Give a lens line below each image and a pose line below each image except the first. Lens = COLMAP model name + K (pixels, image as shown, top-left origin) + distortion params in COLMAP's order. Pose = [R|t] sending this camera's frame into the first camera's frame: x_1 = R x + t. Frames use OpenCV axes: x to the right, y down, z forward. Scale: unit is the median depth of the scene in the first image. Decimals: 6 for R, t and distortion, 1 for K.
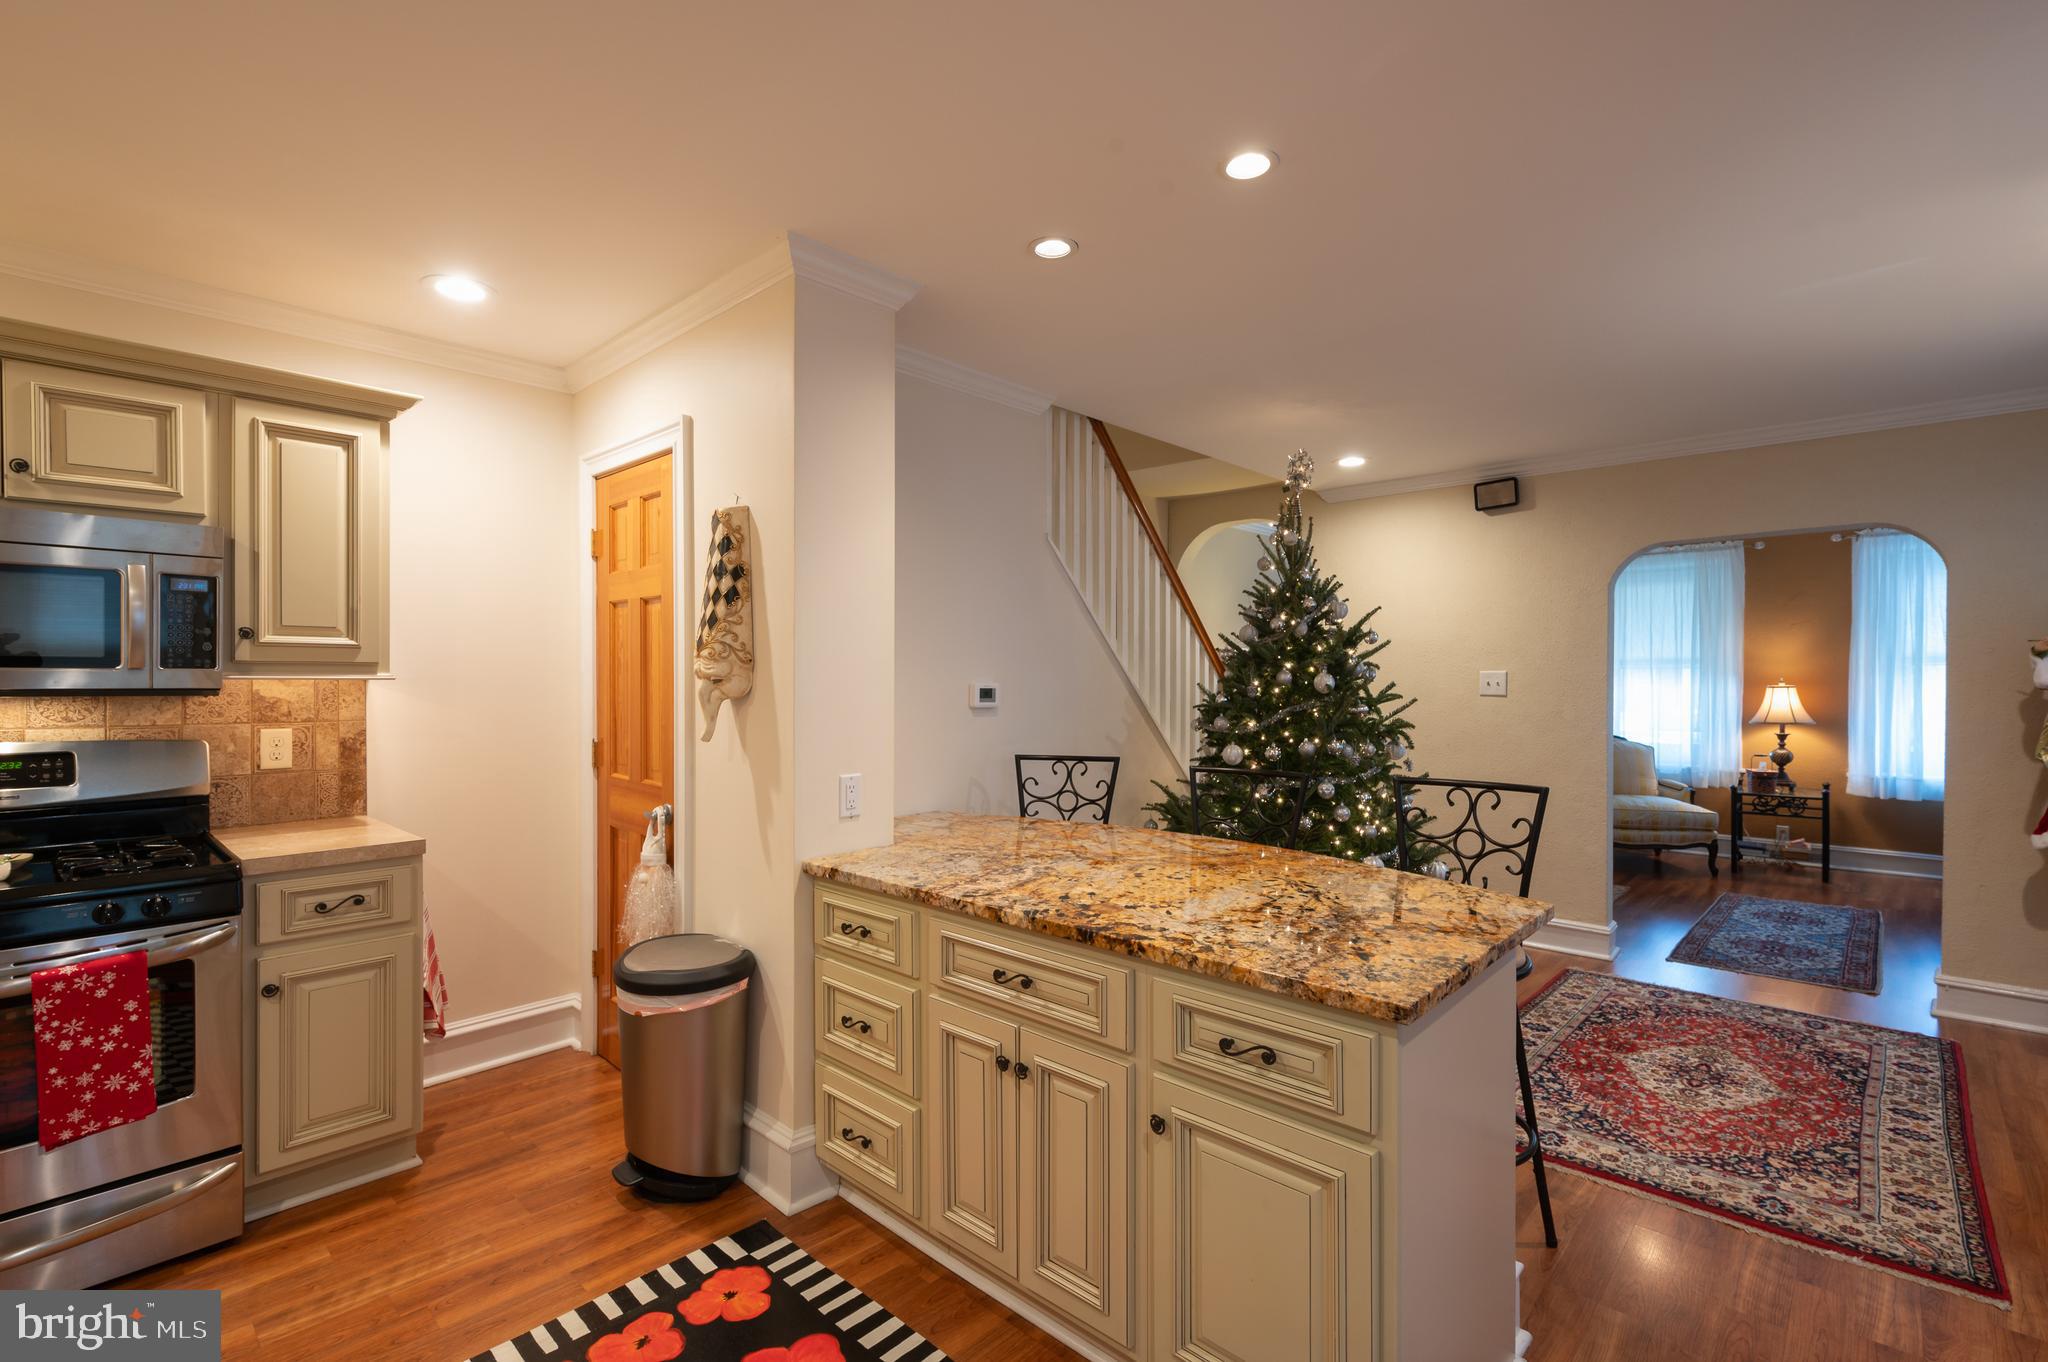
lens RADIAL K [[932.9, 0, 1038.4], [0, 932.9, 684.7], [0, 0, 1]] dist [0.010518, 0.000633]
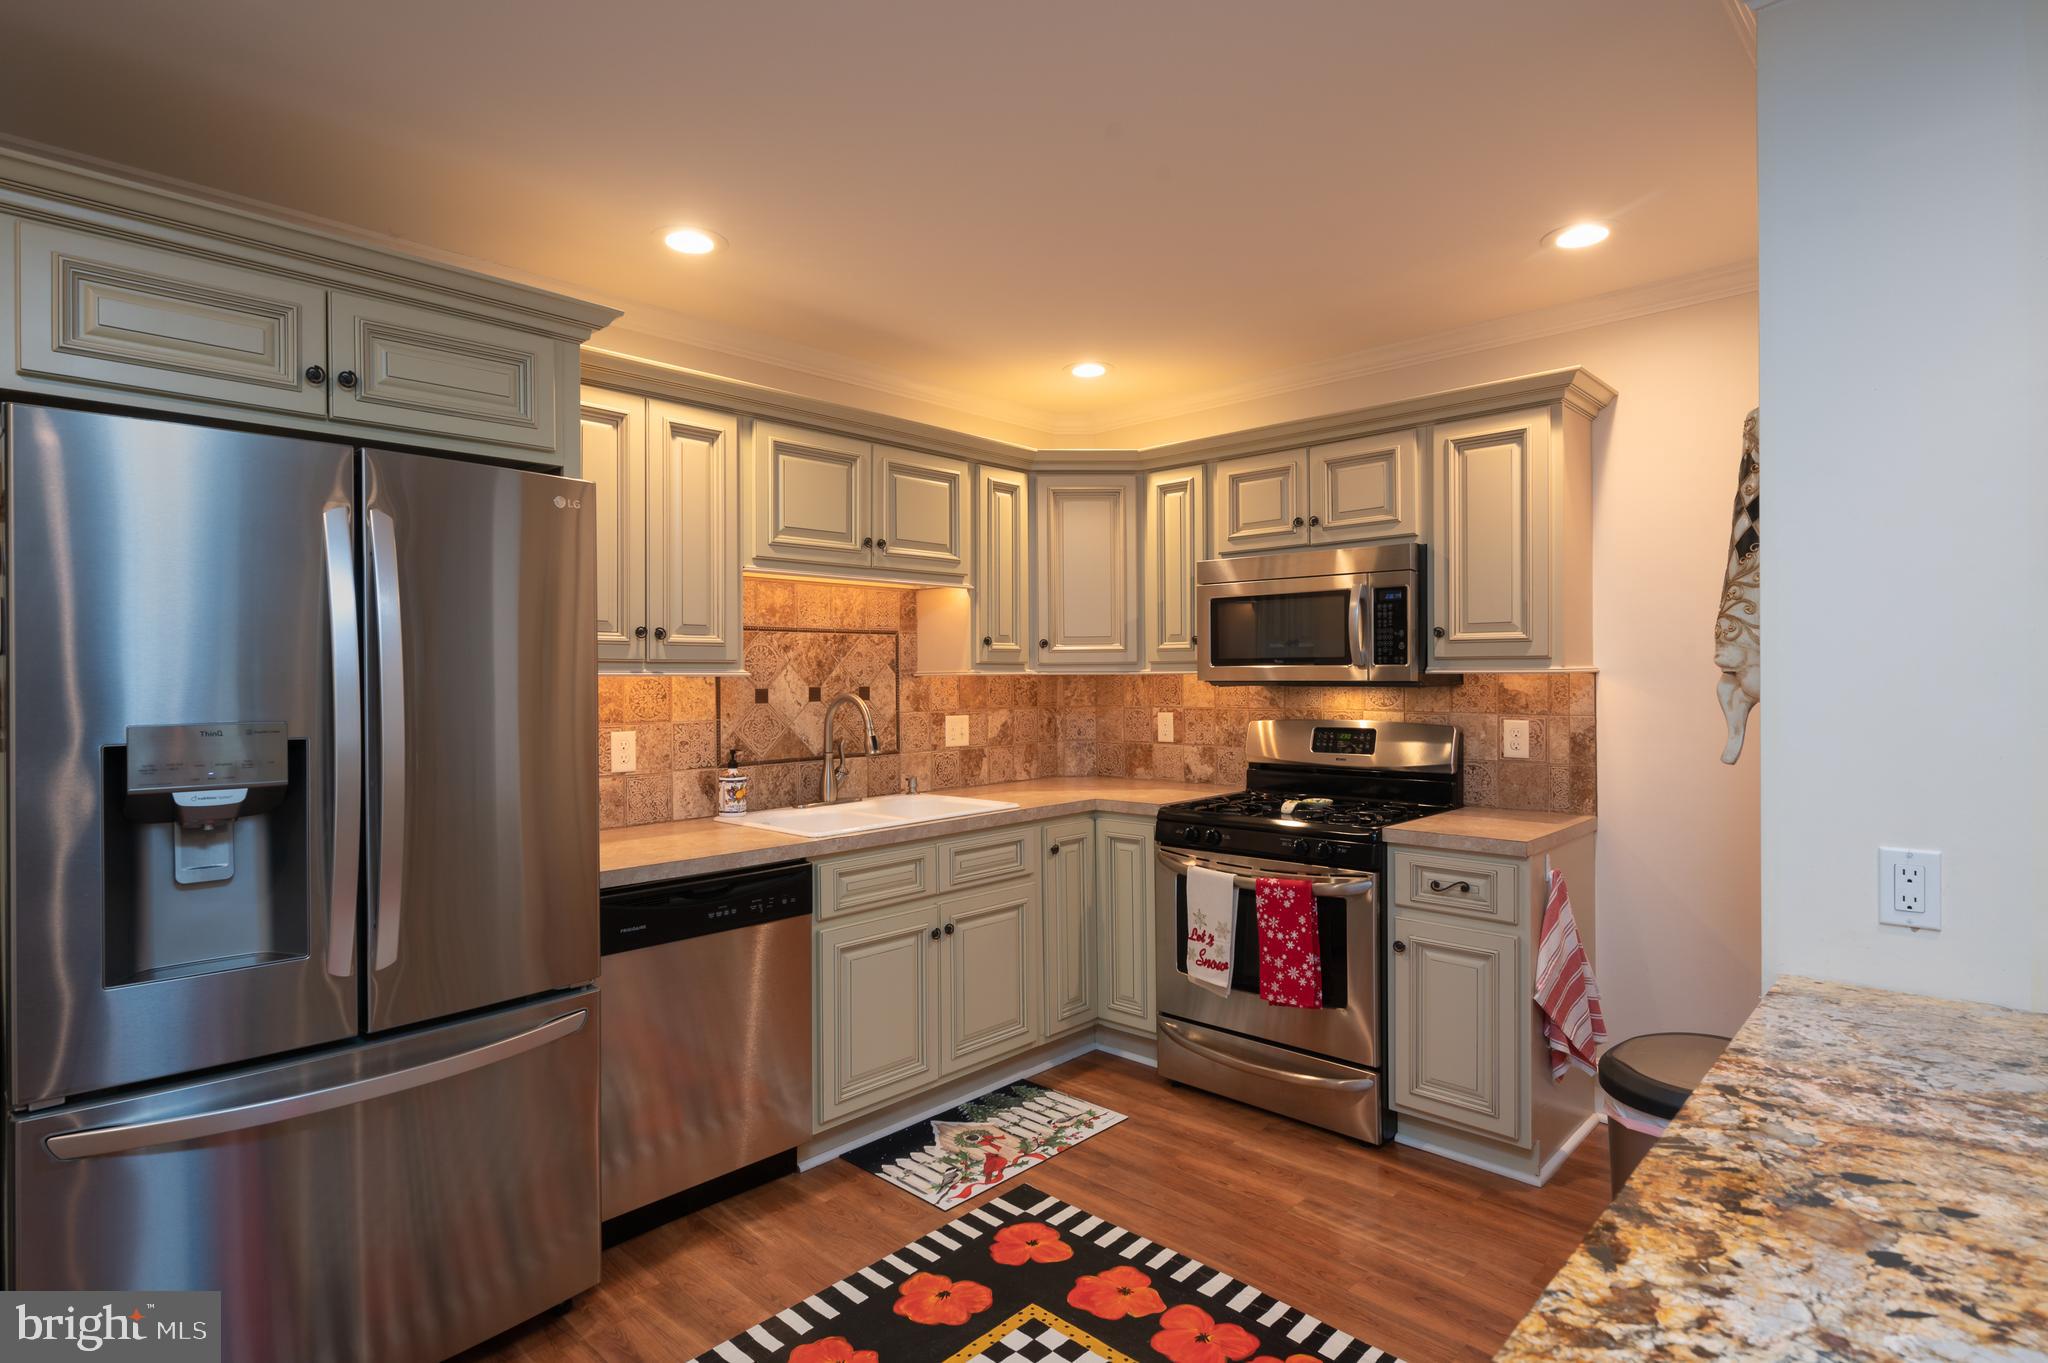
lens RADIAL K [[1083.5, 0, 1031.3], [0, 1083.5, 681.5], [0, 0, 1]] dist [0.002461, -0.001356]
pose [[-0.037775, 0.004983, -0.999274, 0.432092], [-0.002954, 0.999983, 0.005098, -0.001052], [0.999282, 0.003144, -0.037760, 0.511976]]
